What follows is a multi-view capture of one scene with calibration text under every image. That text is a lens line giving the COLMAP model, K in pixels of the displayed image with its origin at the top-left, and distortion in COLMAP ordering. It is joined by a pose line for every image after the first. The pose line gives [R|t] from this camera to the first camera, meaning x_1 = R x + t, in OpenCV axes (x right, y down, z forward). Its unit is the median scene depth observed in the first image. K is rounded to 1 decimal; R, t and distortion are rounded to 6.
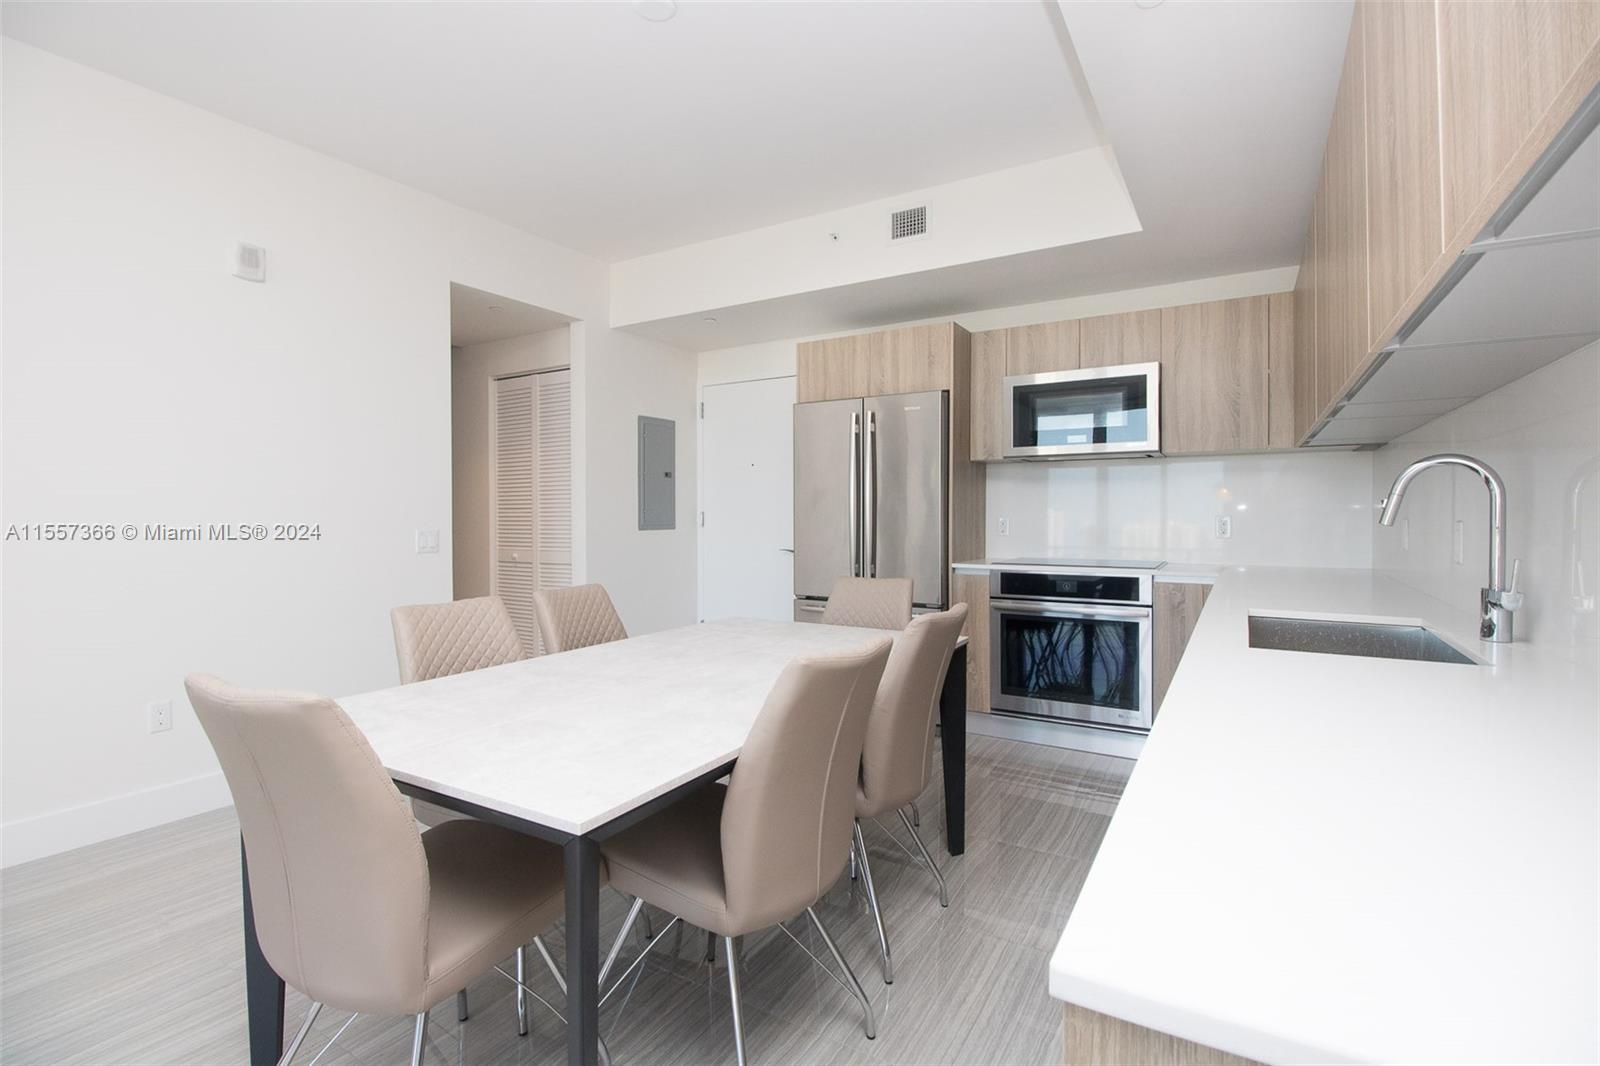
lens RADIAL K [[740.2, 0, 797.8], [0, 740.2, 522.6], [0, 0, 1]] dist [0.001131, 0.000275]
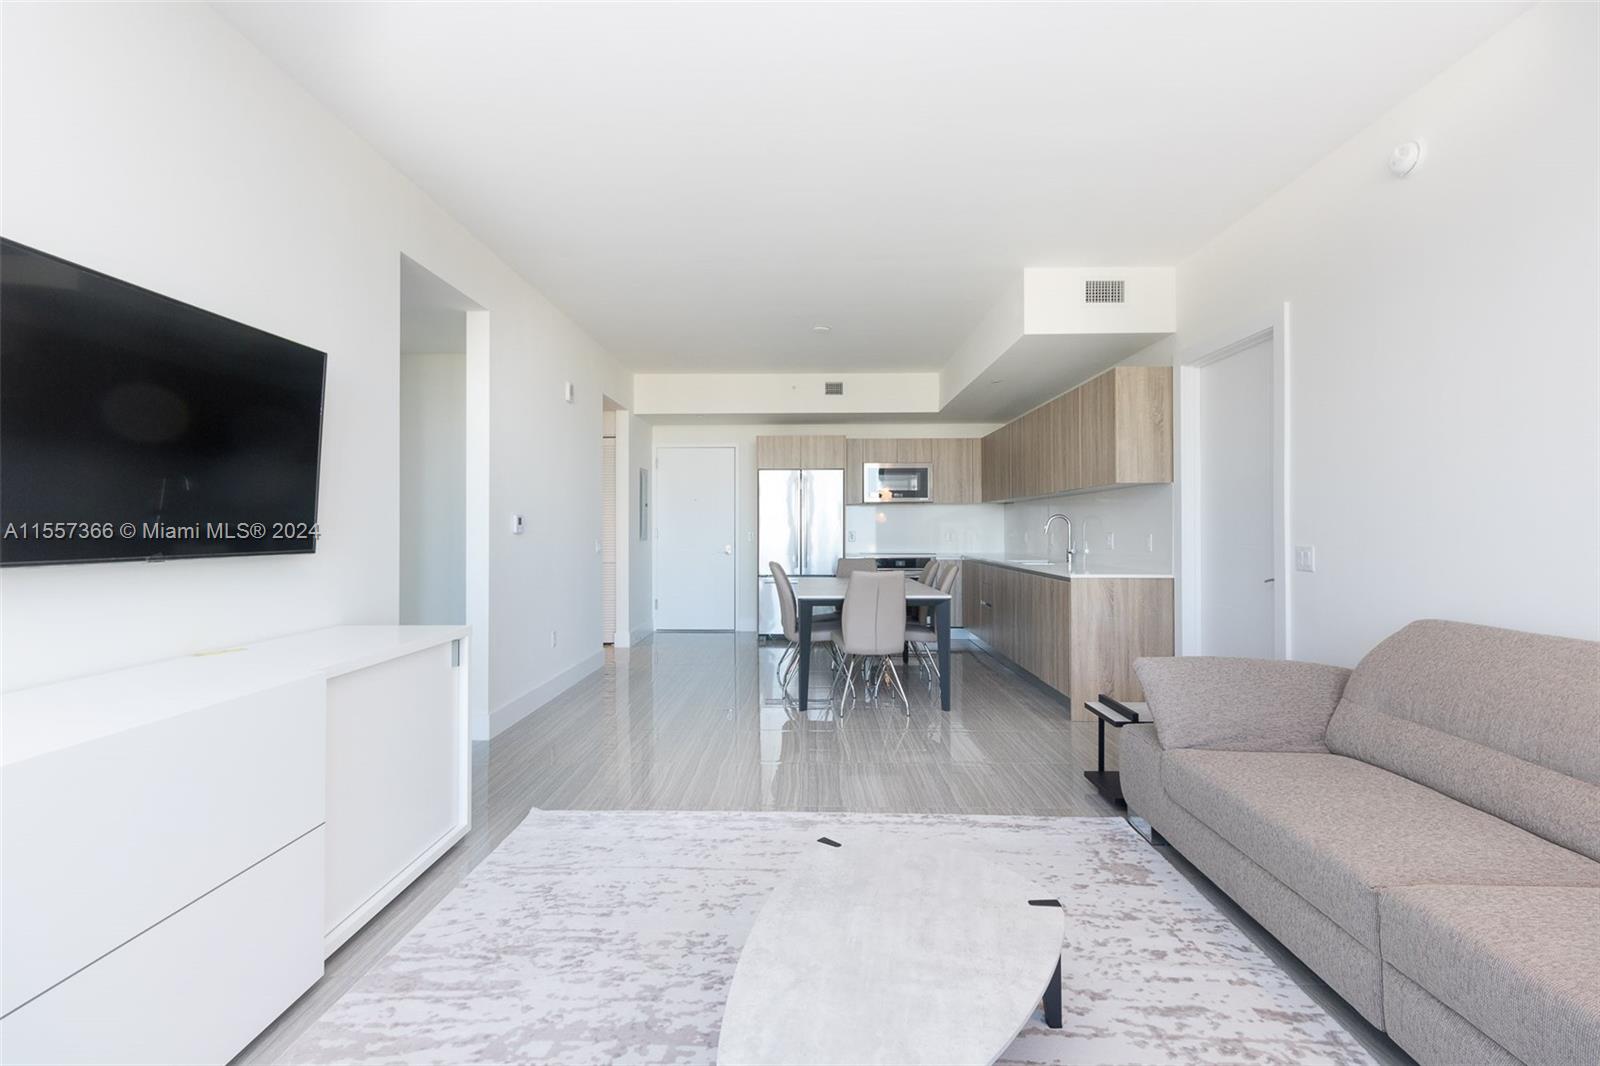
lens RADIAL K [[740.2, 0, 797.8], [0, 740.2, 522.6], [0, 0, 1]] dist [0.001131, 0.000275]
pose [[0.868268, 0.005596, 0.496064, -0.954911], [0.002064, 0.999887, -0.014891, -0.000806], [-0.496091, 0.013953, 0.868158, -0.732869]]
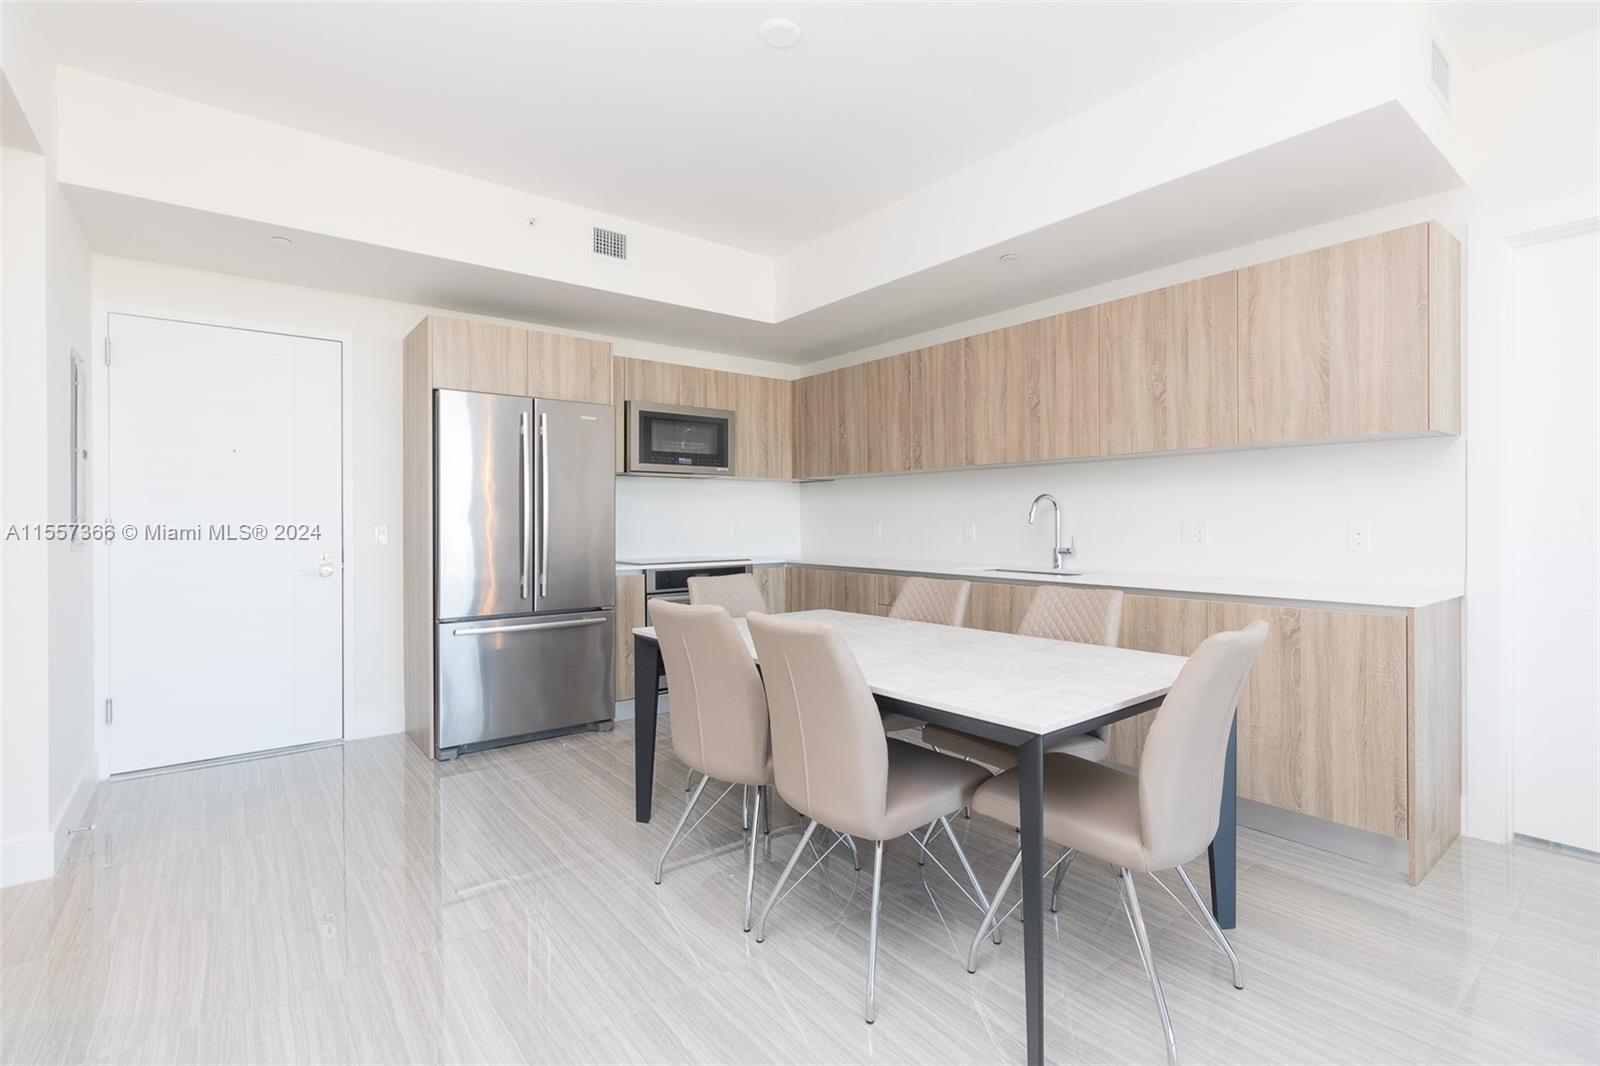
lens RADIAL K [[740.2, 0, 797.8], [0, 740.2, 522.6], [0, 0, 1]] dist [0.001131, 0.000275]
pose [[0.362535, 0.000215, 0.931970, -0.730951], [0.008598, 0.999957, -0.003575, -0.002103], [-0.931931, 0.009309, 0.362517, 0.370411]]
